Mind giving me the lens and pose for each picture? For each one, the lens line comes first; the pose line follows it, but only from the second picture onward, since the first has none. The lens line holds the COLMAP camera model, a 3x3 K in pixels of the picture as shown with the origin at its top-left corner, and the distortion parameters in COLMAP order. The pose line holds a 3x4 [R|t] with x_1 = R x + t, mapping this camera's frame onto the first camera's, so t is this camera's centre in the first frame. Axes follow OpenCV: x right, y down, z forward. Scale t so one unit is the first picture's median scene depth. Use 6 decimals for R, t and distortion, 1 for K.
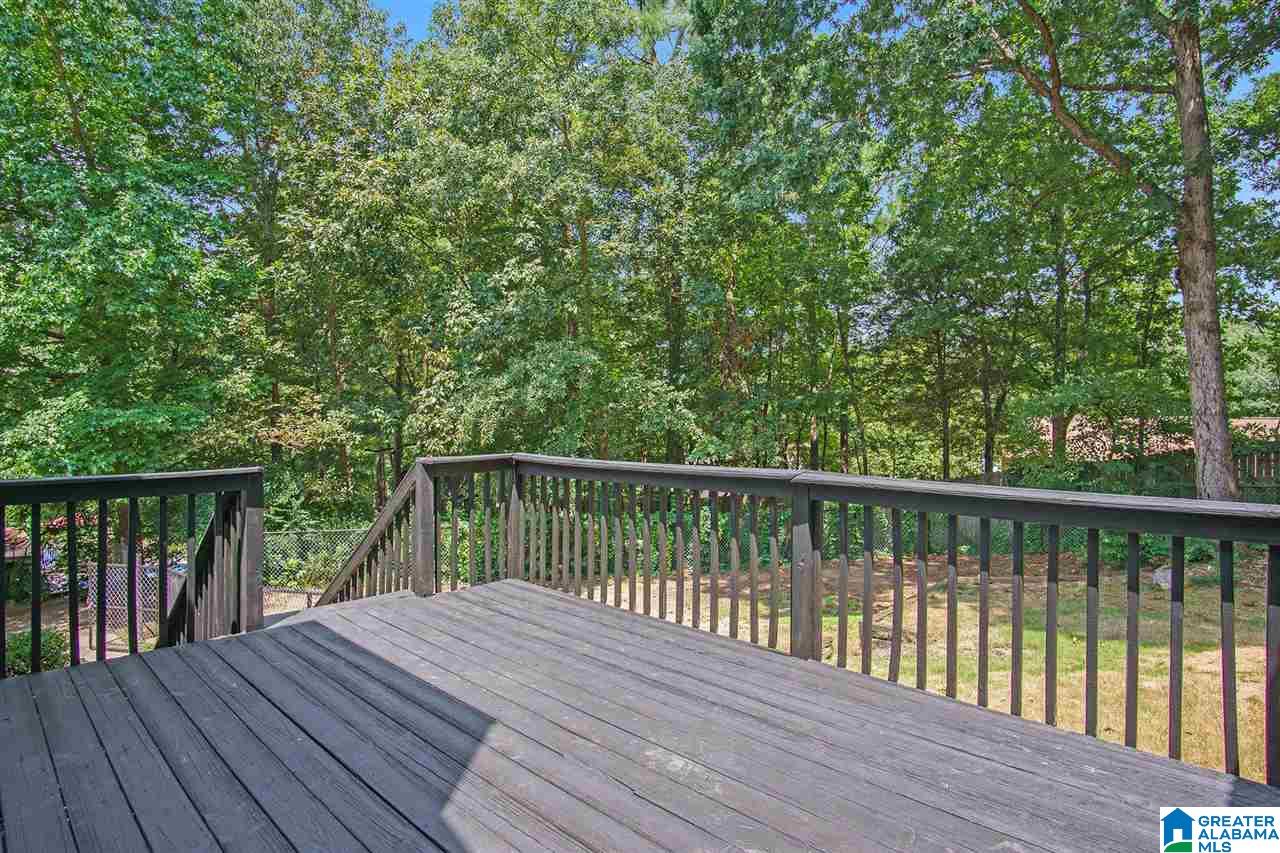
lens RADIAL K [[689.5, 0, 641.1], [0, 689.5, 424.3], [0, 0, 1]] dist [-0.027035, 0.004441]
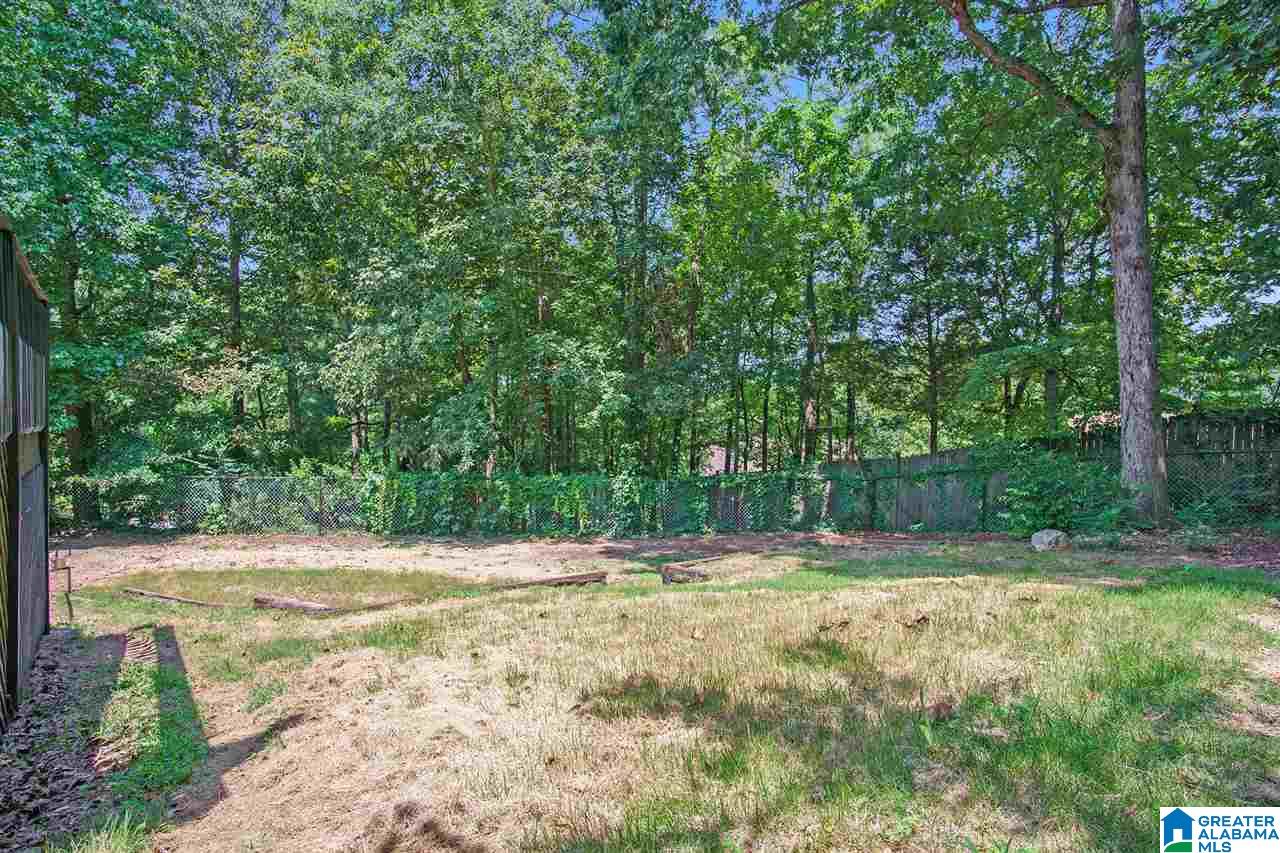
lens RADIAL K [[689.5, 0, 639.6], [0, 689.5, 428.8], [0, 0, 1]] dist [-0.027035, 0.004441]
pose [[0.991743, 0.022577, -0.126241, 0.304127], [-0.023301, 0.999719, -0.004262, 0.082670], [0.126109, 0.007168, 0.991990, 0.052850]]
